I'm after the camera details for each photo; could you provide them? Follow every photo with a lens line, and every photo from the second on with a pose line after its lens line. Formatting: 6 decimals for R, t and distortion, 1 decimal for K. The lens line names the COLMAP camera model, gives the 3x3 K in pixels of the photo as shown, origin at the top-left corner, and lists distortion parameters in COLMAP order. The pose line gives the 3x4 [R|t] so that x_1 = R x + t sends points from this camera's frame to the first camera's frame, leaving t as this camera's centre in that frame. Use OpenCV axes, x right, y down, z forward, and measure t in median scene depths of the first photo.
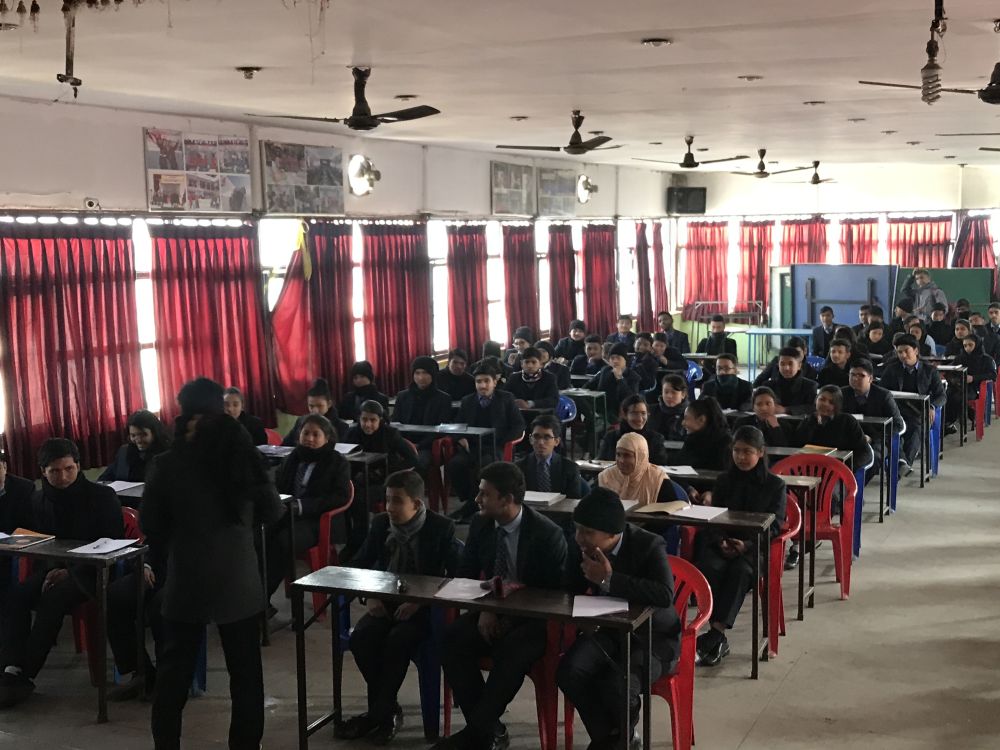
lens RADIAL K [[1302.5, 0, 504.1], [0, 1302.5, 377.0], [0, 0, 1]] dist [0.170591, -0.603062]
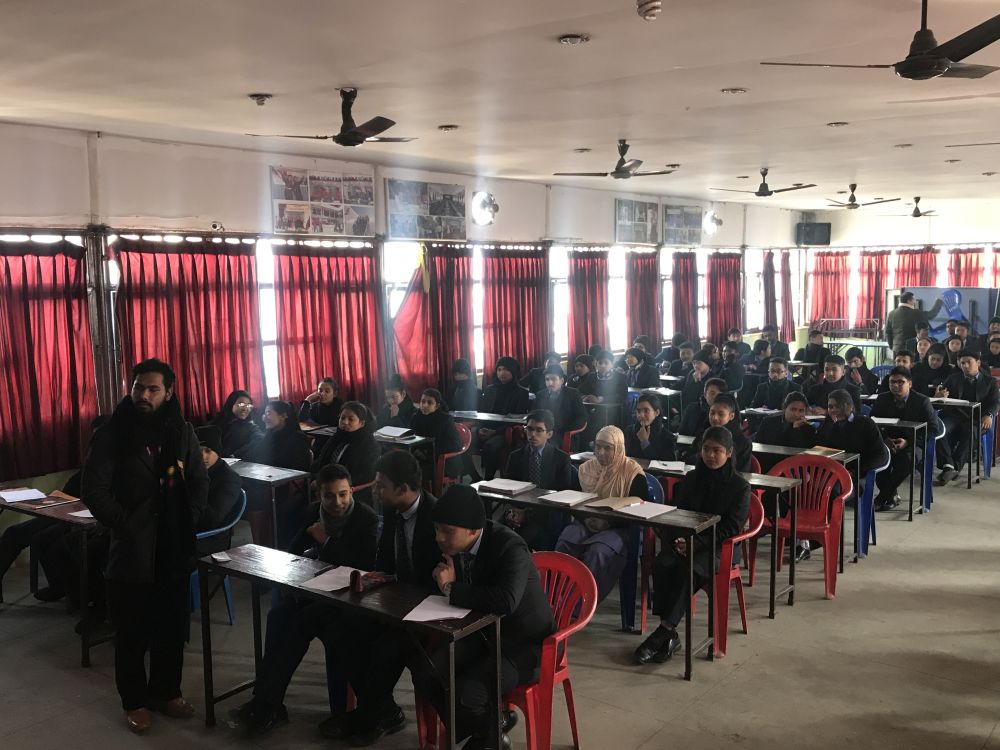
lens RADIAL K [[952.3, 0, 500.1], [0, 952.3, 371.3], [0, 0, 1]] dist [0.096177, -0.257729]
pose [[0.971678, 0.023671, -0.235120, 0.121983], [-0.025120, 0.999679, -0.003167, 0.000499], [0.234970, 0.008983, 0.971961, 0.143324]]
